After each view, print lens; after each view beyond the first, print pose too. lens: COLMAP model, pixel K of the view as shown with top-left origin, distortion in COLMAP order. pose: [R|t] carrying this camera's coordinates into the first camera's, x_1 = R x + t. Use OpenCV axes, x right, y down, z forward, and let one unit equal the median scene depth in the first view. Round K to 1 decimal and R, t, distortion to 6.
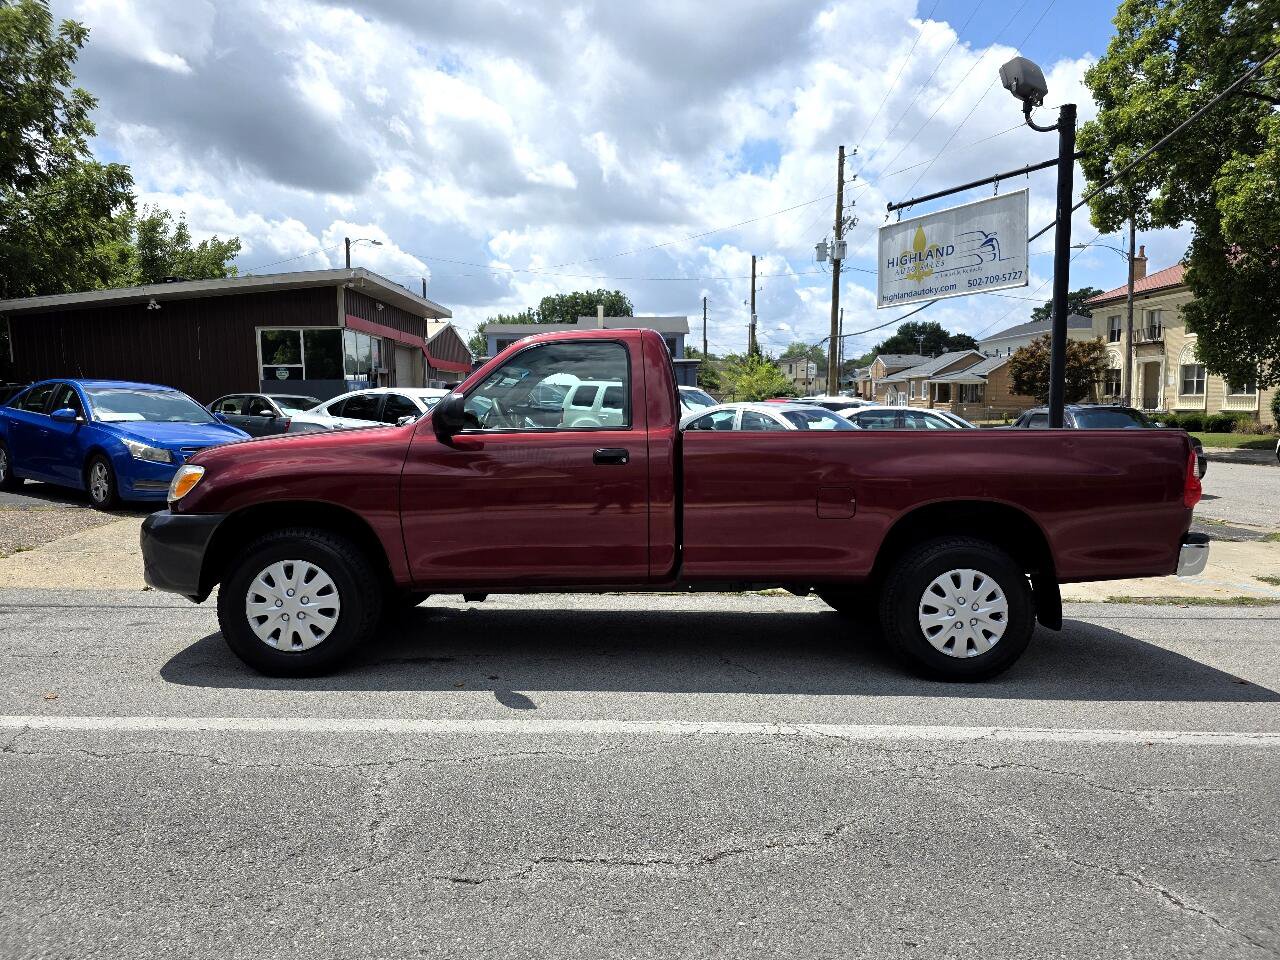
lens RADIAL K [[853.0, 0, 648.7], [0, 853.0, 496.6], [0, 0, 1]] dist [0.031280, -0.023345]
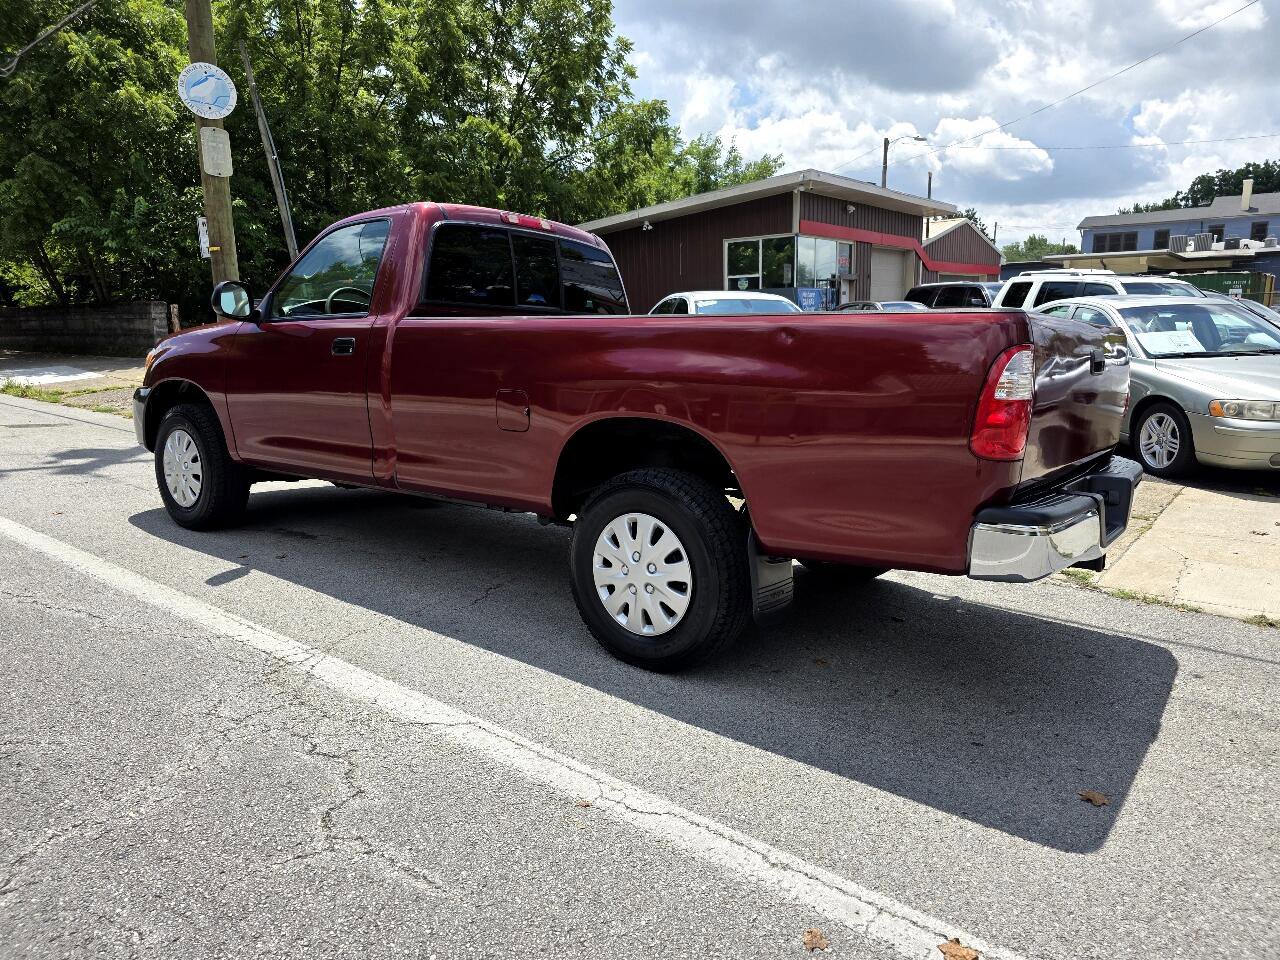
lens RADIAL K [[853.0, 0, 634.9], [0, 853.0, 501.2], [0, 0, 1]] dist [0.031280, -0.023345]
pose [[0.780721, 0.121096, -0.613034, 0.120836], [-0.055740, 0.990628, 0.124696, -0.001816], [0.622389, -0.063182, 0.780154, 0.068550]]
